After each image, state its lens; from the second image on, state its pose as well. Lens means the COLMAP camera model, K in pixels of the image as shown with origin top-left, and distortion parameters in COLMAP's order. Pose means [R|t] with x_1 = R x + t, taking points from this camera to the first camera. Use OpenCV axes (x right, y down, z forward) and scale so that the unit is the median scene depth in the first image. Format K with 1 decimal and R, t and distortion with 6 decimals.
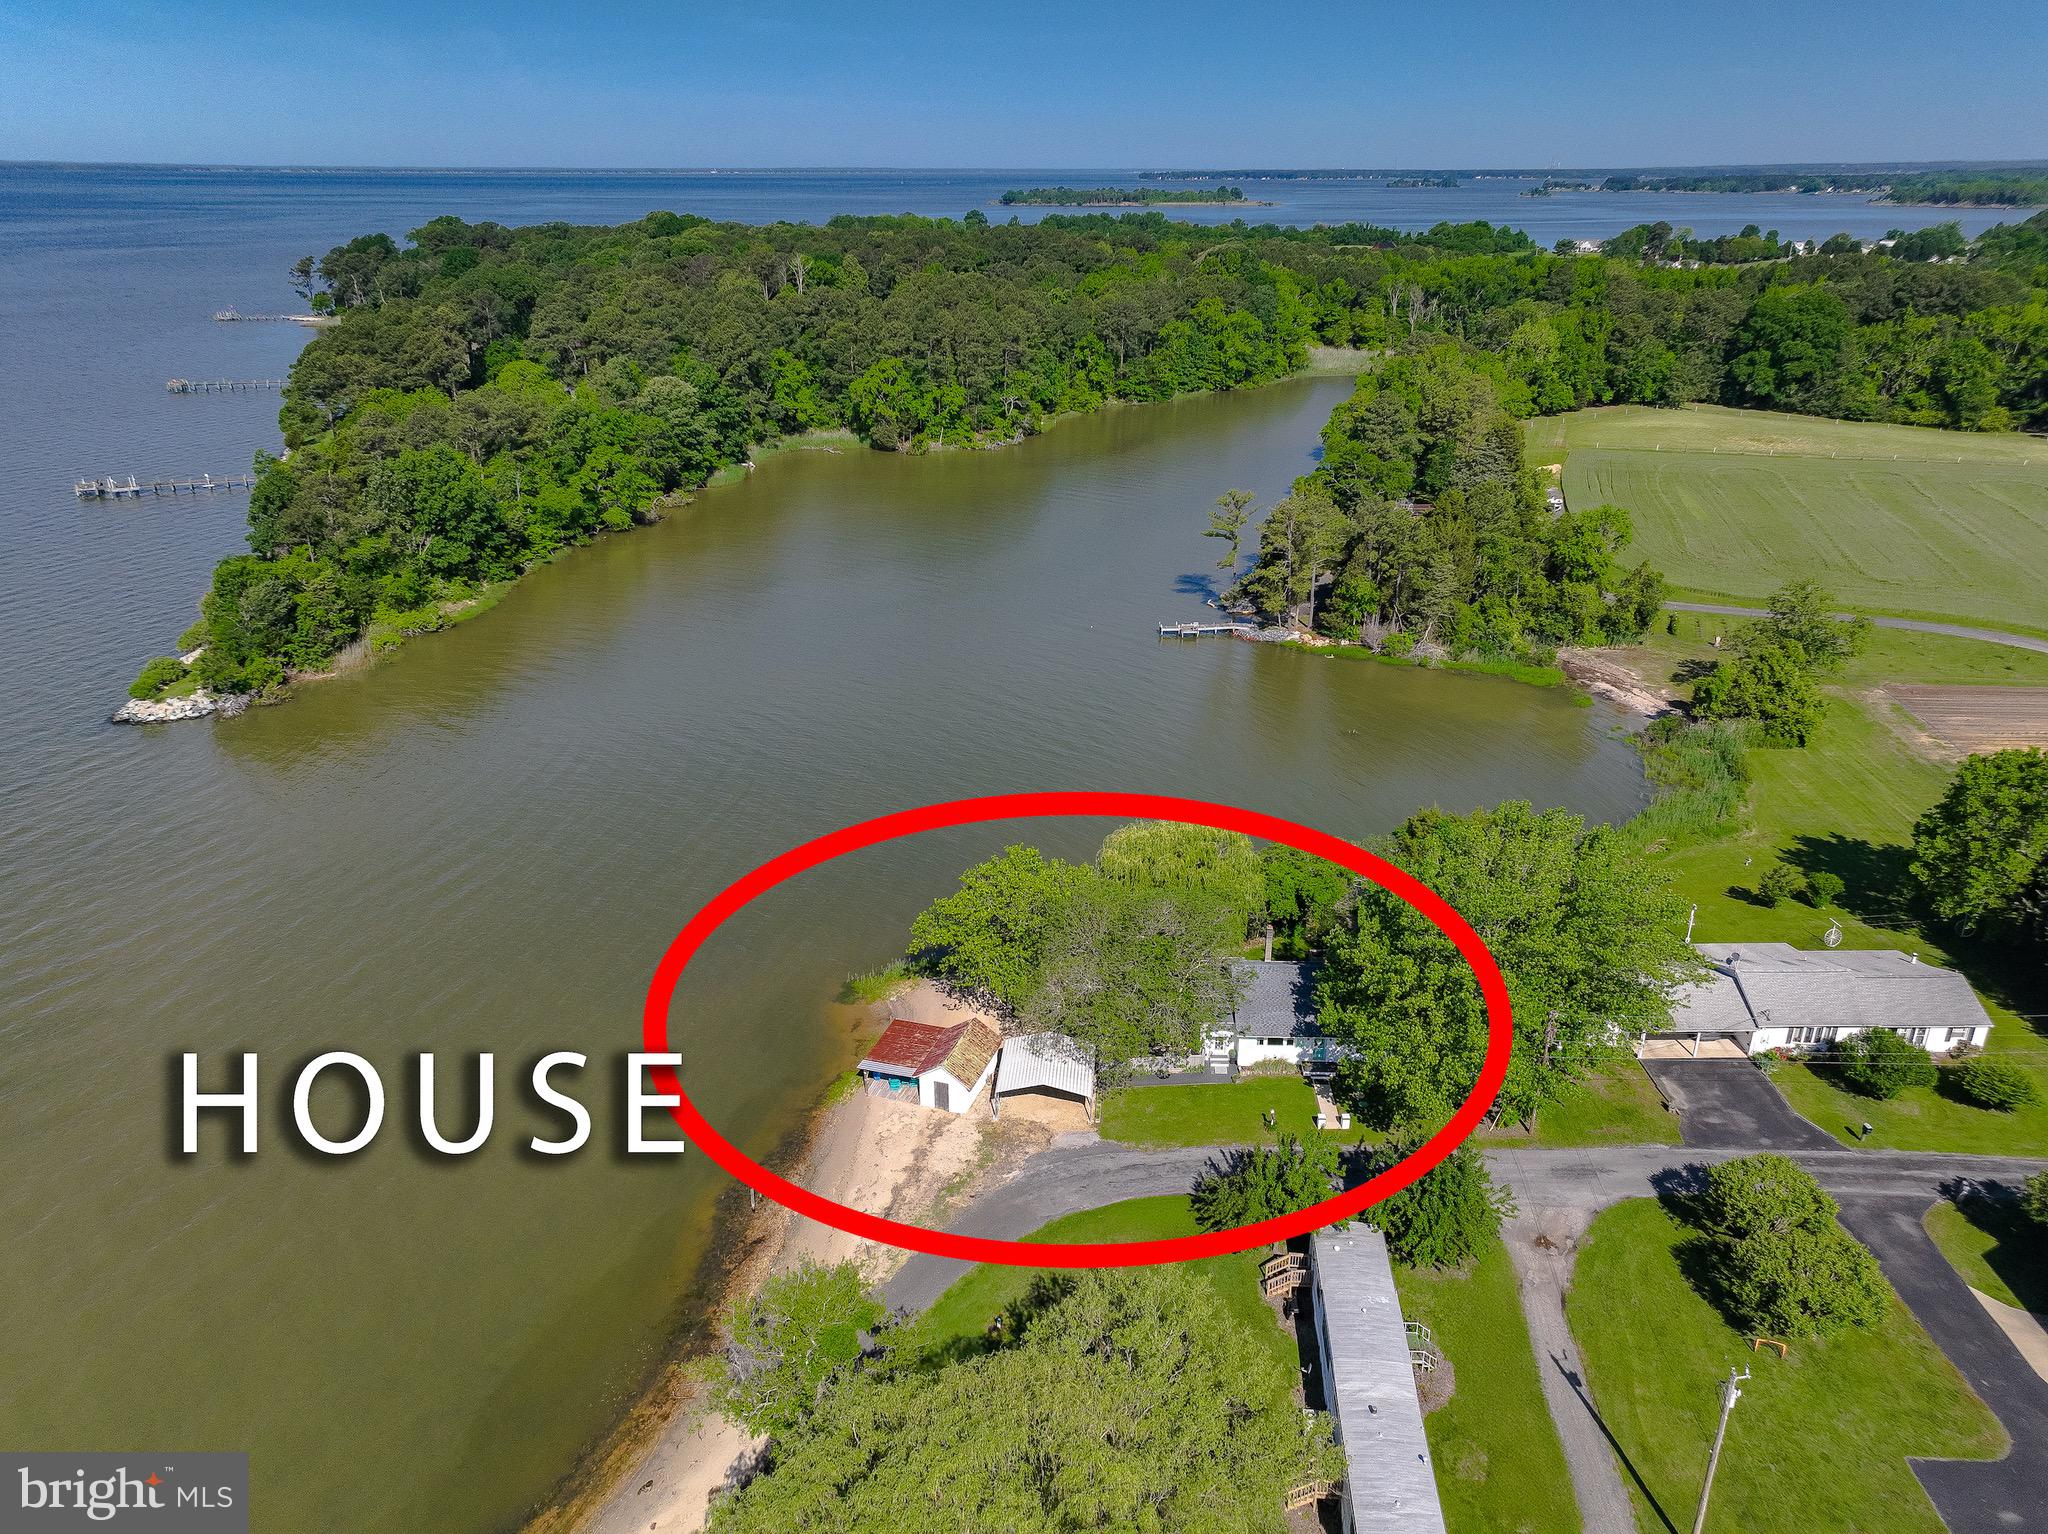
lens RADIAL K [[1437.7, 0, 1022.6], [0, 1437.7, 768.1], [0, 0, 1]] dist [0.003740, 0.021686]
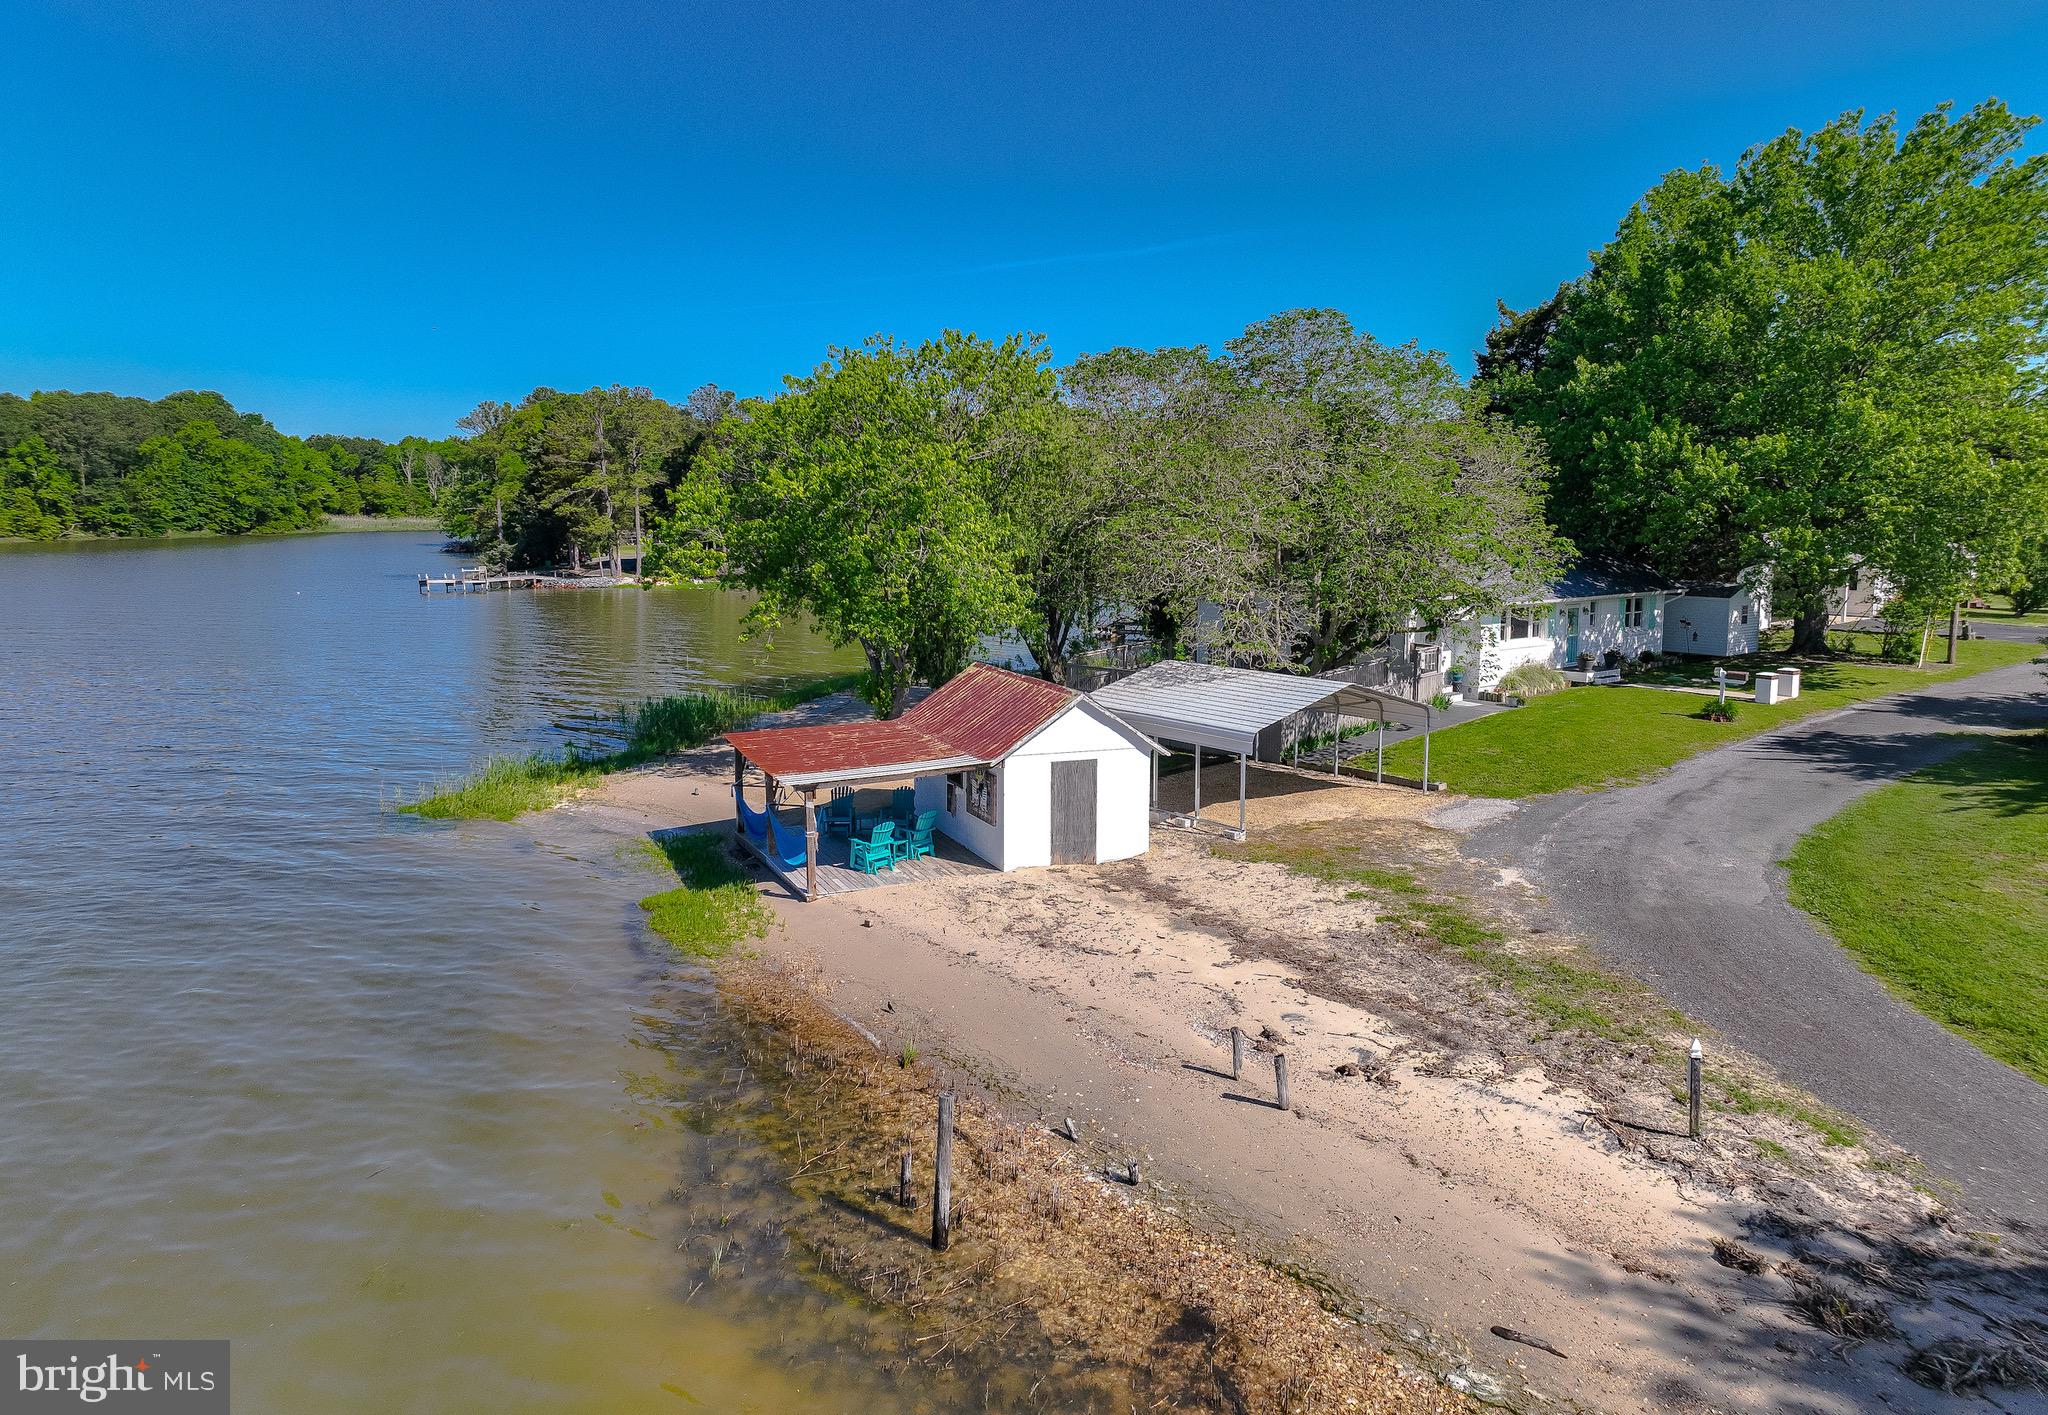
lens RADIAL K [[1422.6, 0, 1013.4], [0, 1422.6, 685.3], [0, 0, 1]] dist [0.029972, 0.005319]
pose [[0.751707, -0.079090, 0.654738, -0.078457], [0.248596, 0.953531, -0.170231, 0.074015], [-0.610850, 0.290729, 0.736437, 0.227849]]
